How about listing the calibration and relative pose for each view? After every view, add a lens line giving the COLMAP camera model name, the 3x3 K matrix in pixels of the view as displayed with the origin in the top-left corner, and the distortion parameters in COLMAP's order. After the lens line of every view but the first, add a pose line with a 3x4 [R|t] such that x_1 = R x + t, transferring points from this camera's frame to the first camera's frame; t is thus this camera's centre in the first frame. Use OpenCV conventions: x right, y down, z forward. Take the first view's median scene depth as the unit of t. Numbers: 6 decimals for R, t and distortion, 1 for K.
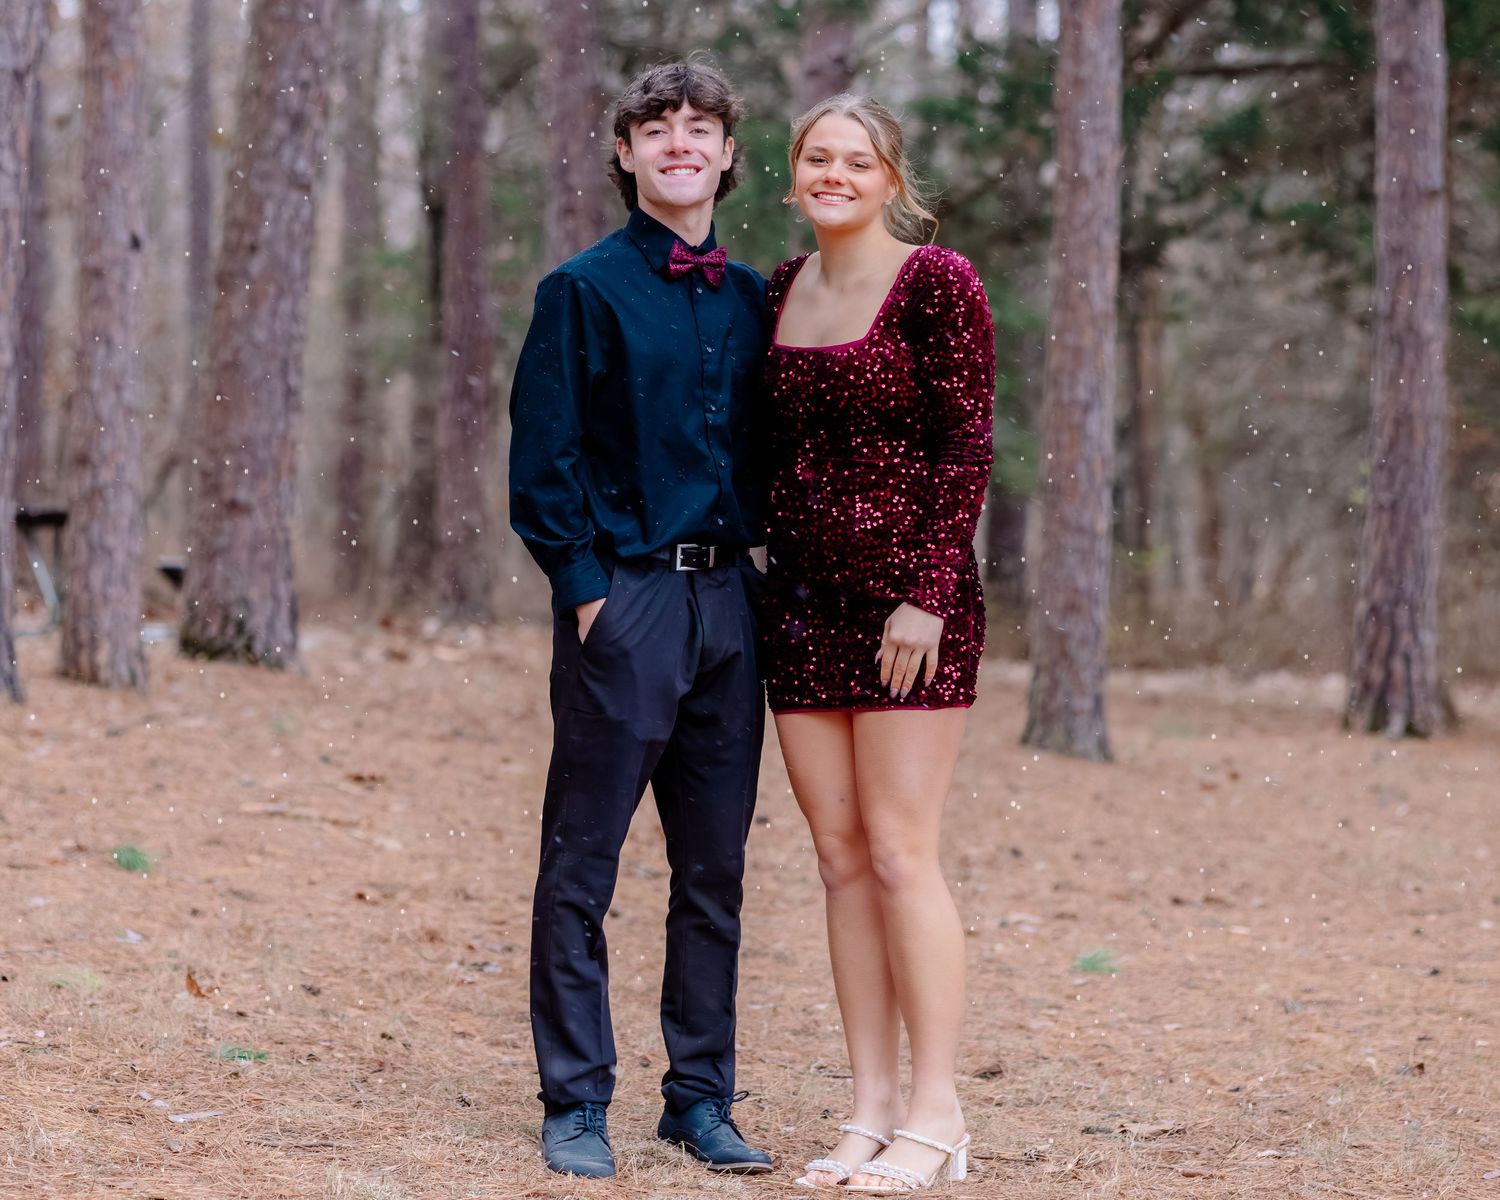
lens RADIAL K [[5655.8, 0, 615.8], [0, 5655.8, 486.5], [0, 0, 1]] dist [-0.202840, 4.228472]
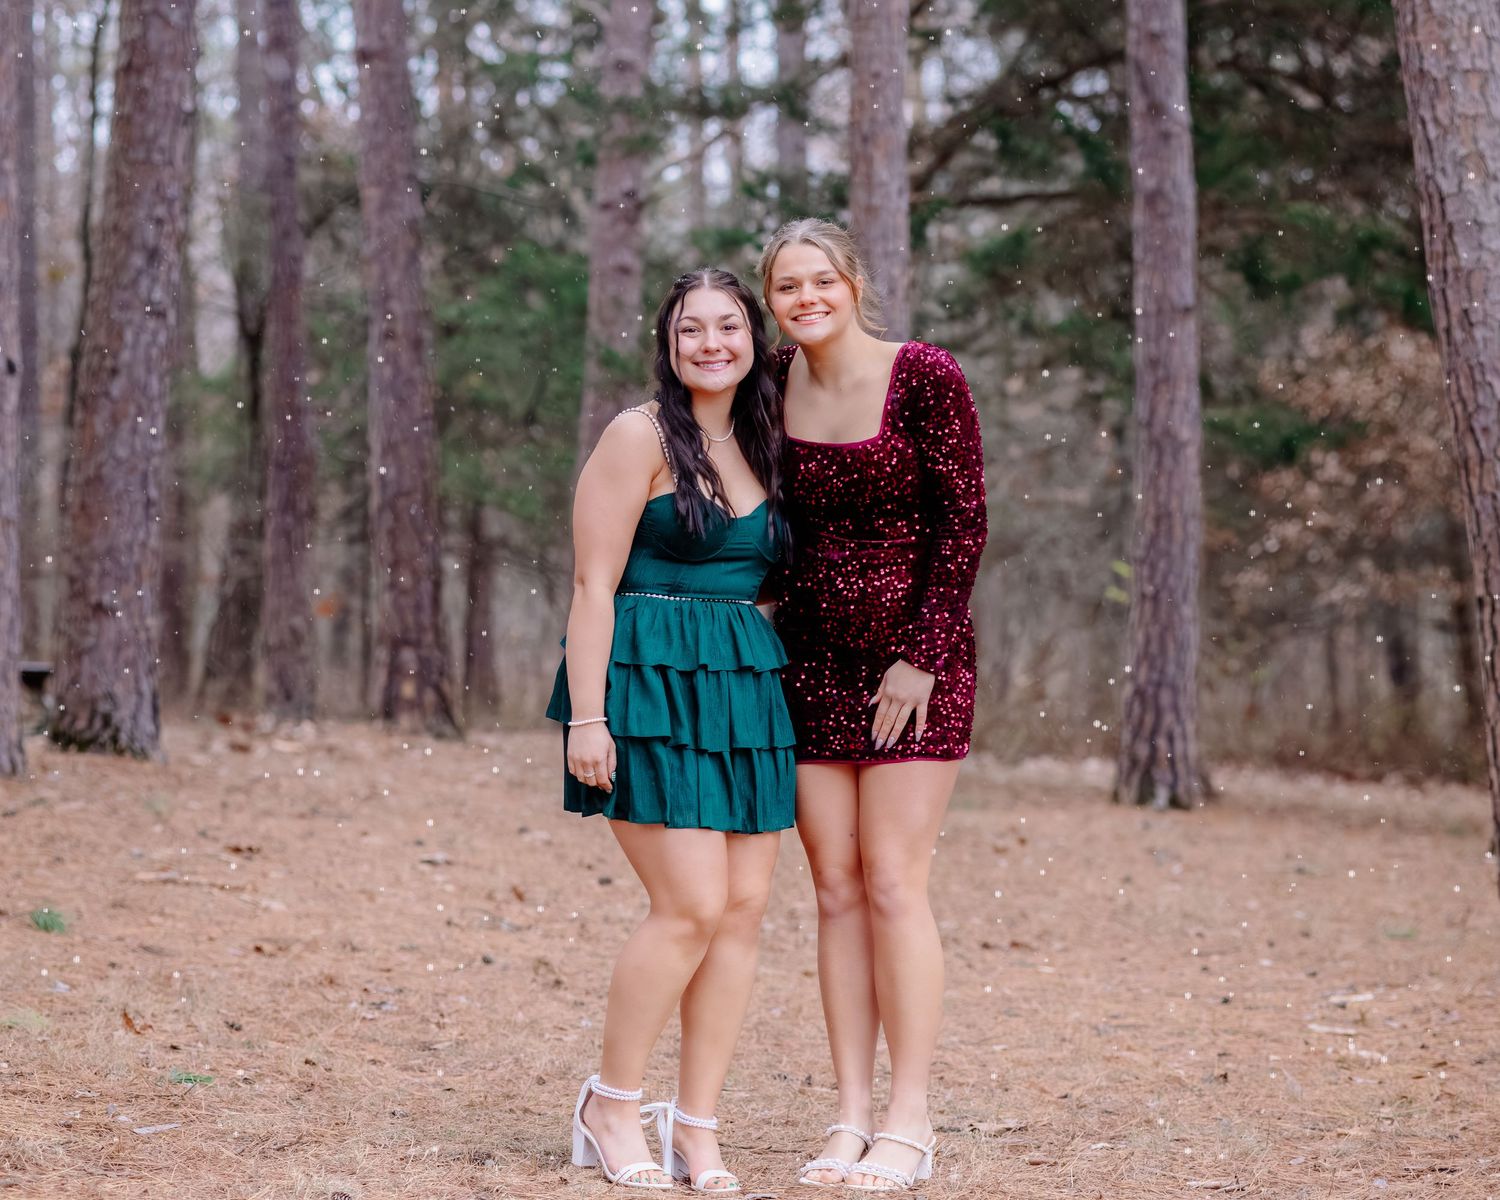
lens RADIAL K [[5330.6, 0, 661.5], [0, 5330.6, 457.2], [0, 0, 1]] dist [0.113302, 0.947271]
pose [[0.998665, -0.011843, 0.050284, -0.018048], [0.013180, 0.999566, -0.026341, 0.004704], [-0.049950, 0.026968, 0.998388, -0.053780]]
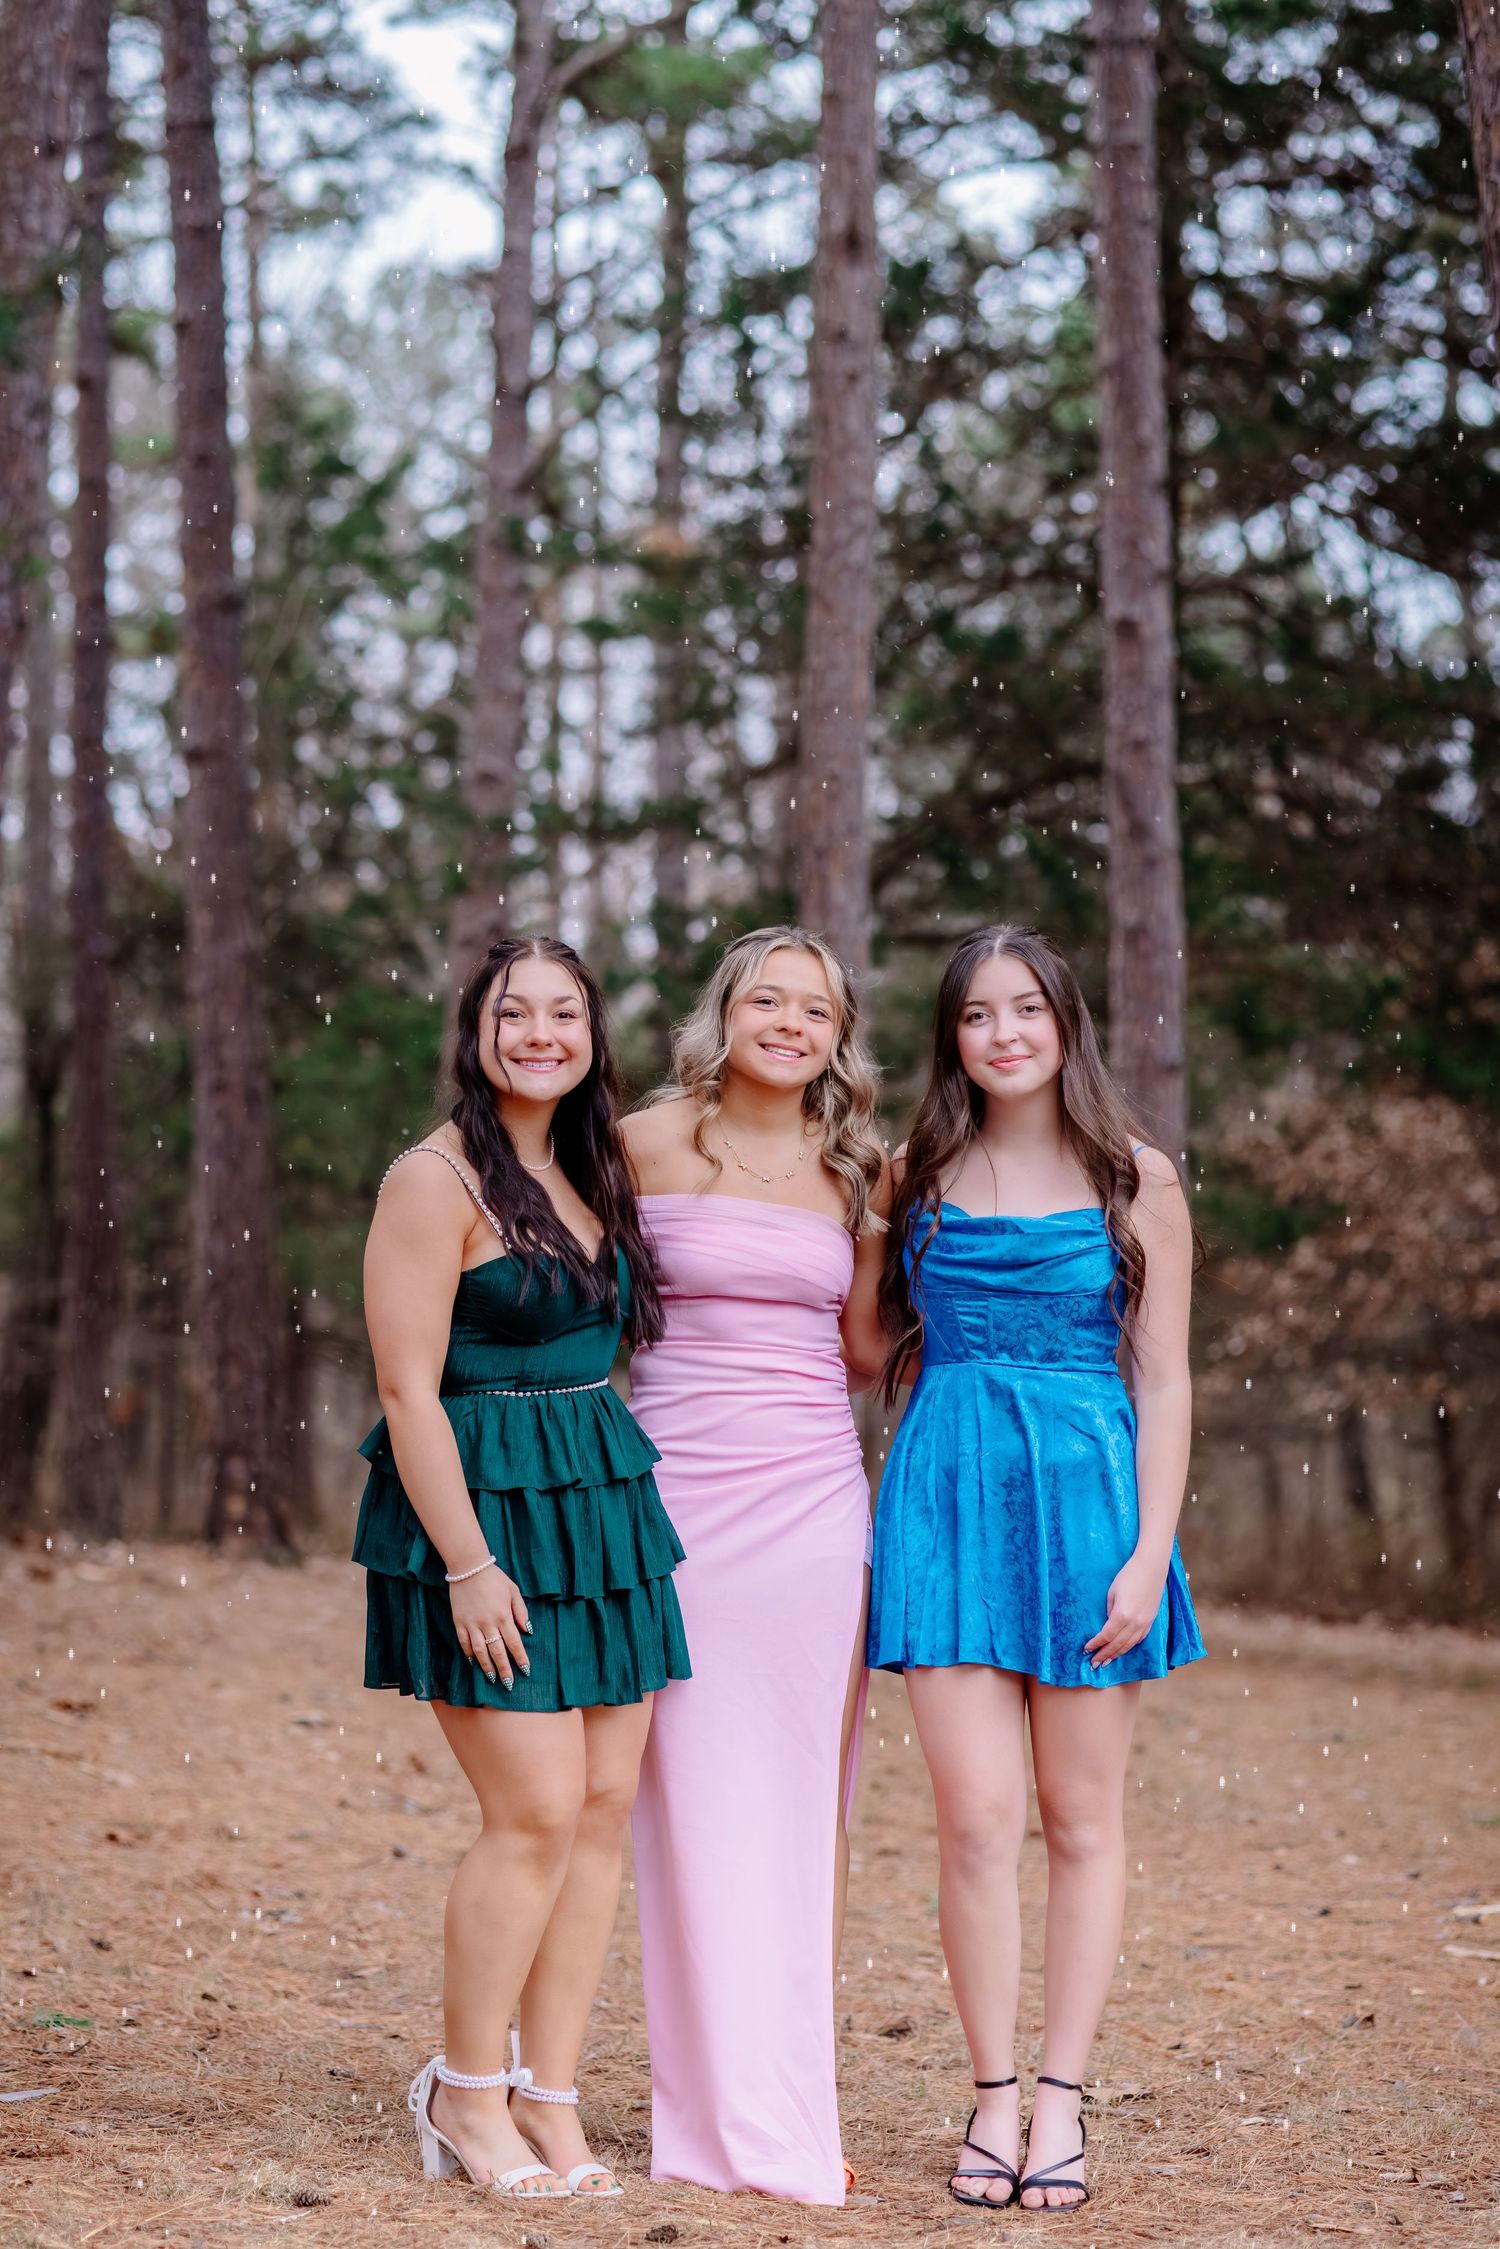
lens RADIAL K [[6007.4, 0, 722.9], [0, 6007.4, 1120.4], [0, 0, 1]] dist [0.020678, 0.380107]
pose [[0.995808, 0.001747, 0.091454, -0.036889], [0.002523, 0.998913, -0.046545, 0.004508], [-0.091436, 0.046581, 0.994721, 0.050731]]
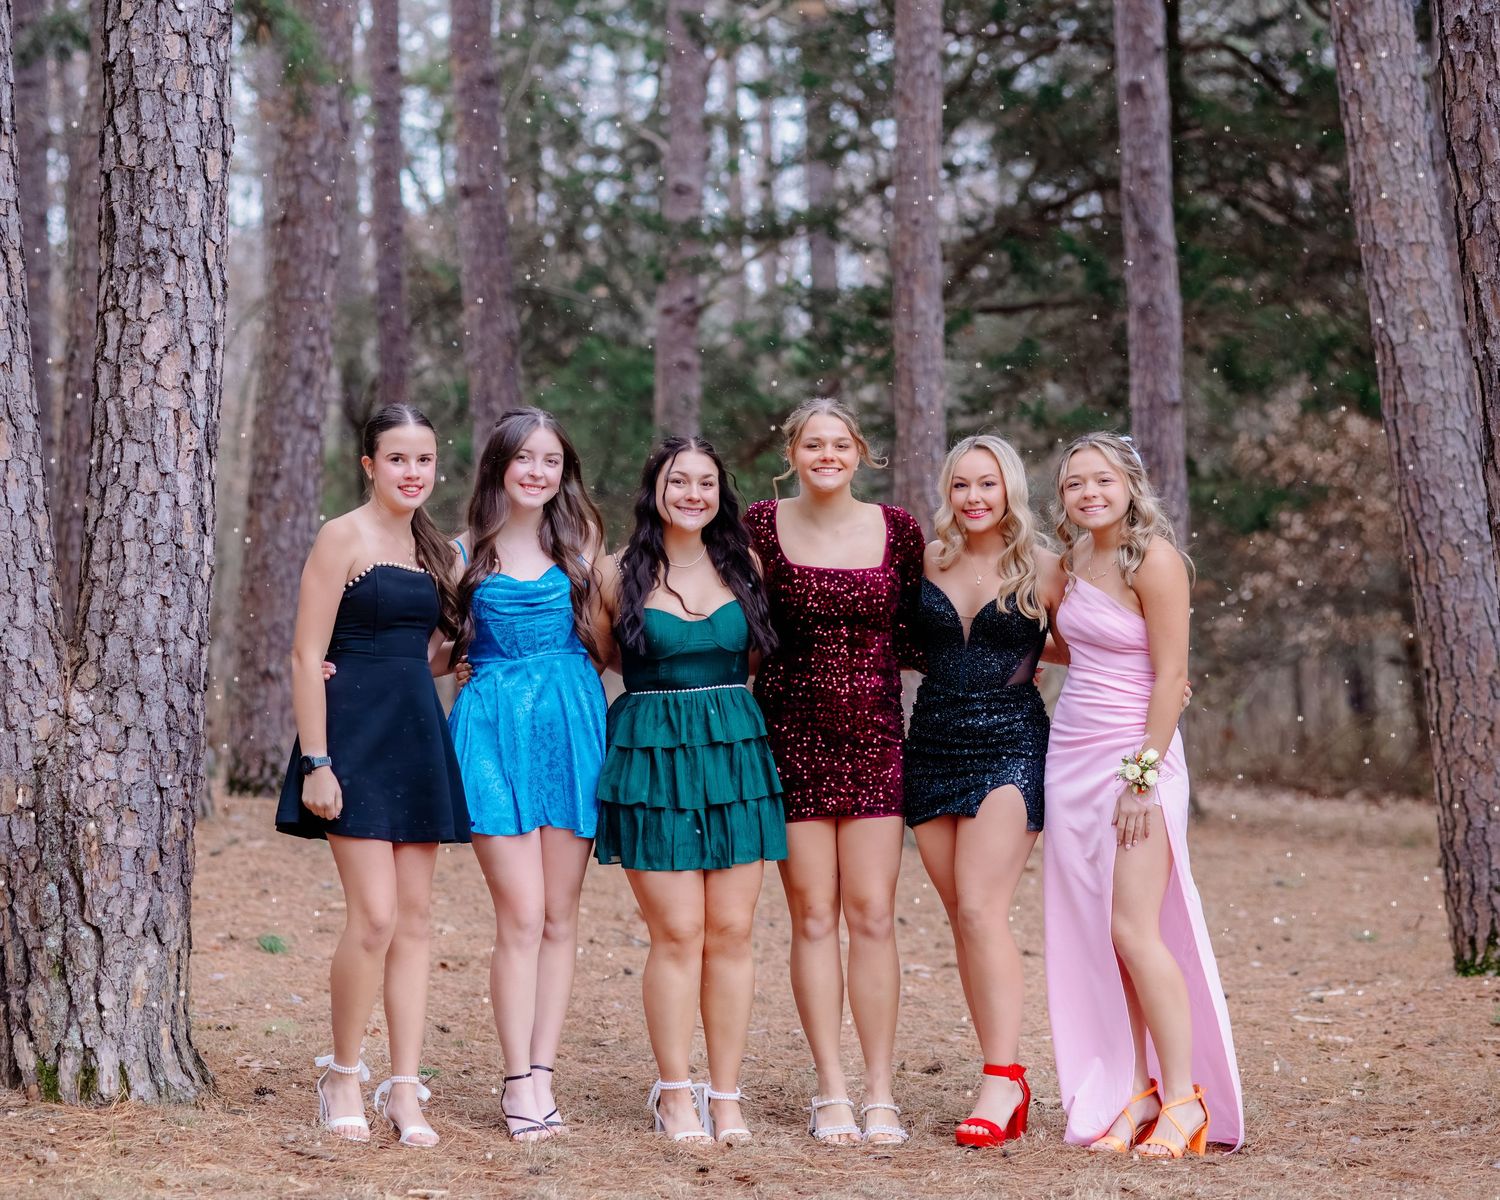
lens RADIAL K [[4798.0, 0, 695.2], [0, 4798.0, 579.4], [0, 0, 1]] dist [-0.081487, 4.286787]
pose [[0.998343, -0.026791, 0.050932, -0.041694], [0.027348, 0.999573, -0.010272, -0.007903], [-0.050635, 0.011647, 0.998649, -0.169890]]
